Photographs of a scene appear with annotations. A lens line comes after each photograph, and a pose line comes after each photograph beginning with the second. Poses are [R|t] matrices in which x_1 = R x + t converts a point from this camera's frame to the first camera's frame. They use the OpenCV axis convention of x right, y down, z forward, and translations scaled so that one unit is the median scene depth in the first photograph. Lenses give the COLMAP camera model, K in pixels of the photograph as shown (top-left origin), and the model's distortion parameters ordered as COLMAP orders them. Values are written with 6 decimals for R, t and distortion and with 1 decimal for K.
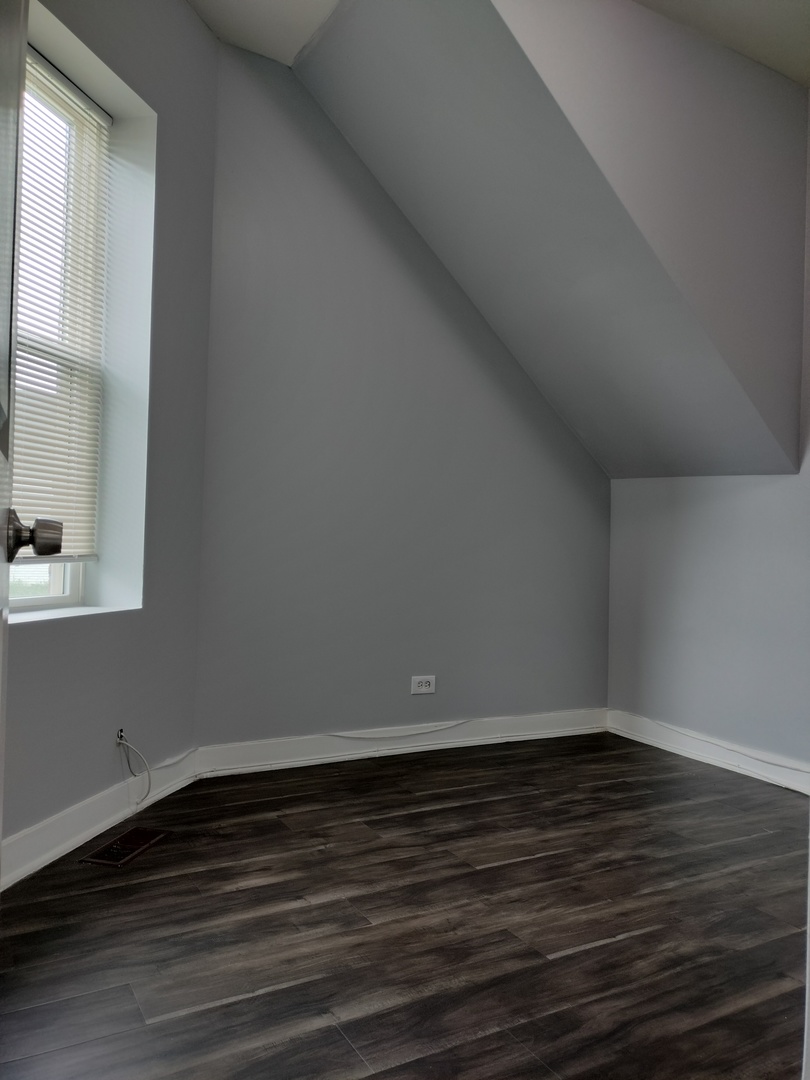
lens RADIAL K [[800.0, 0, 402.7], [0, 800.0, 534.1], [0, 0, 1]] dist [0.013416, -0.009408]
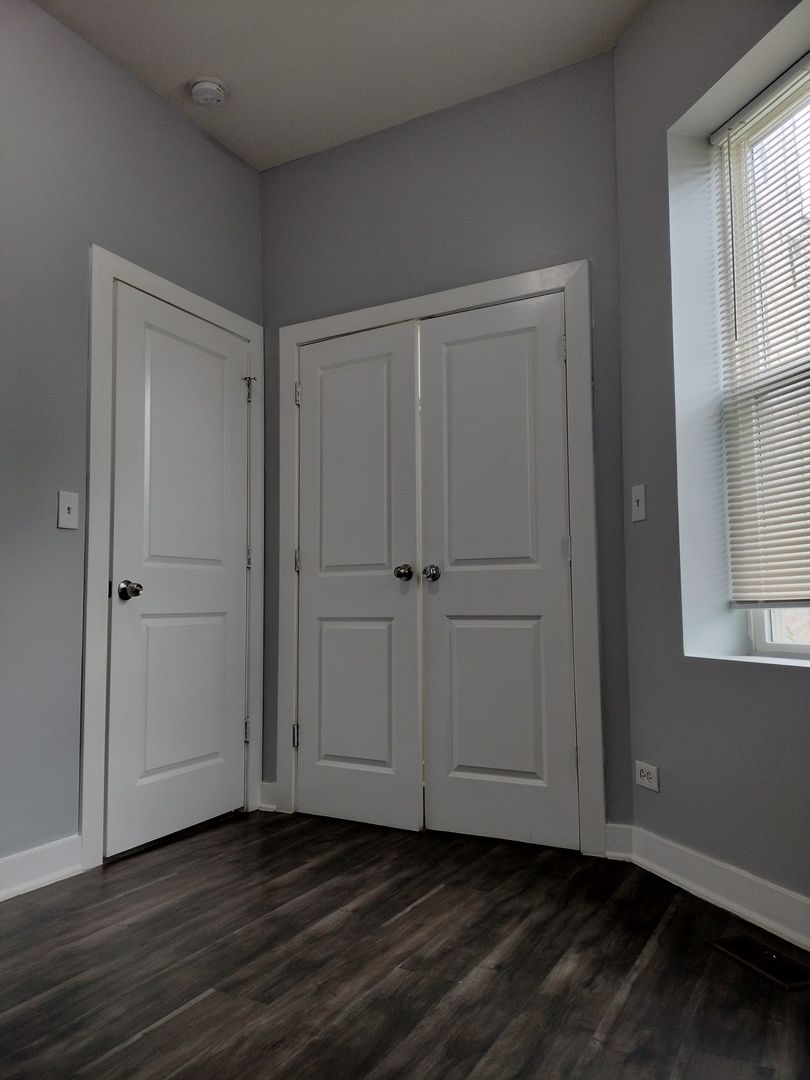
lens RADIAL K [[800.0, 0, 402.7], [0, 800.0, 534.1], [0, 0, 1]] dist [0.013416, -0.009408]
pose [[-0.853202, -0.062787, -0.517787, 0.489883], [-0.001536, 0.993026, -0.117884, 0.077446], [0.521578, -0.099783, -0.847349, 1.861140]]
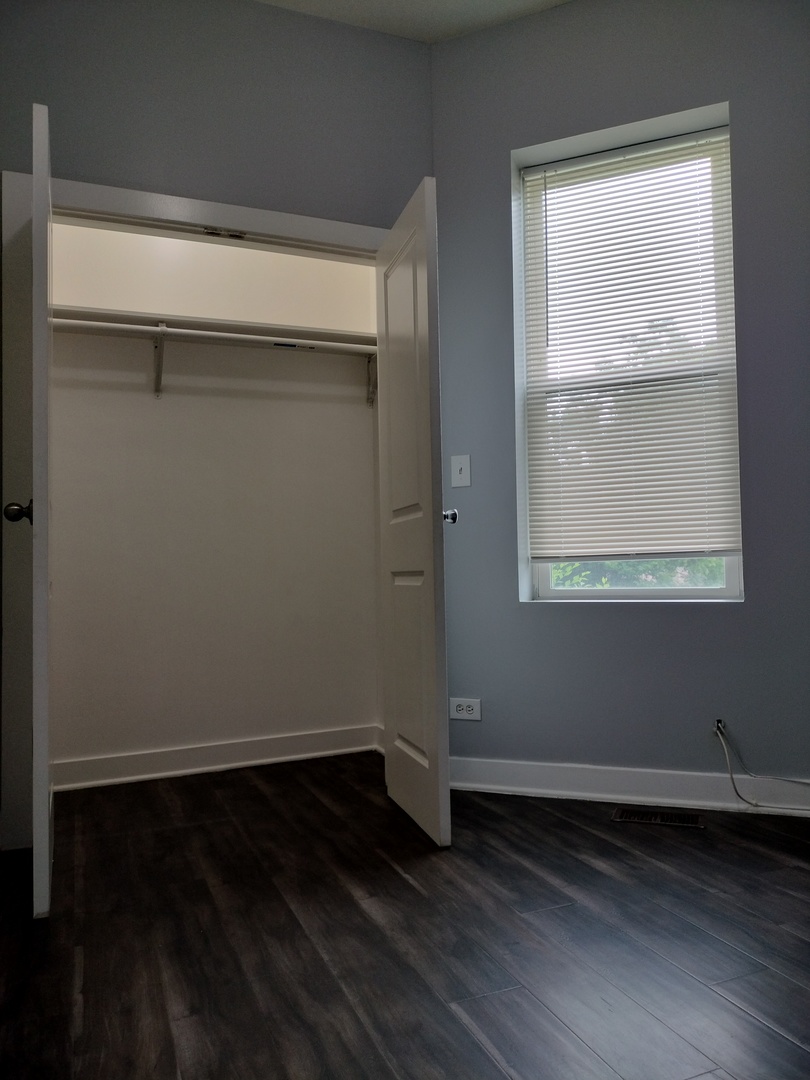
lens RADIAL K [[800.0, 0, 402.7], [0, 800.0, 534.1], [0, 0, 1]] dist [0.013416, -0.009408]
pose [[-0.130130, -0.062914, -0.989499, 0.964086], [0.031696, 0.997211, -0.067573, 0.086031], [0.990990, -0.040156, -0.127773, 0.989790]]
